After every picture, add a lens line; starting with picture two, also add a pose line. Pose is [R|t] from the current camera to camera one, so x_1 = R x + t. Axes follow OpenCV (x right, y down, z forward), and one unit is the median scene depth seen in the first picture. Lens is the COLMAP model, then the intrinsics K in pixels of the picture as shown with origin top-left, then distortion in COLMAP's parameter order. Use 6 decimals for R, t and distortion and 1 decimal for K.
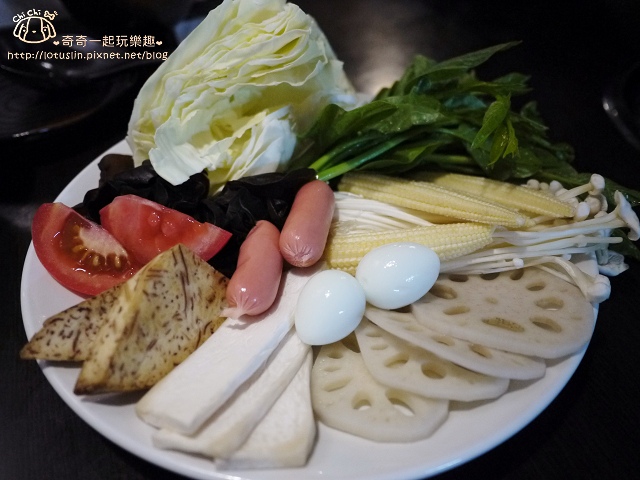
lens RADIAL K [[523.6, 0, 320.0], [0, 523.6, 240.0], [0, 0, 1]] dist [-0.062980, 0.003781]
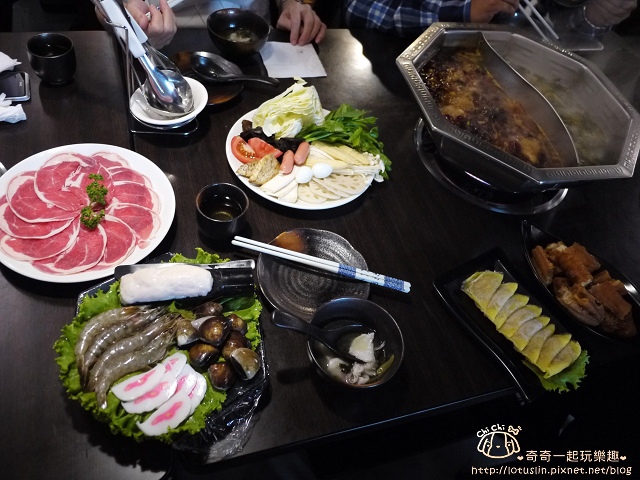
lens RADIAL K [[523.6, 0, 320.0], [0, 523.6, 240.0], [0, 0, 1]] dist [-0.062980, 0.003781]
pose [[0.980643, 0.166345, 0.103287, -0.186343], [-0.180608, 0.972201, 0.149014, -0.010236], [-0.075628, -0.164784, 0.983426, -2.942494]]
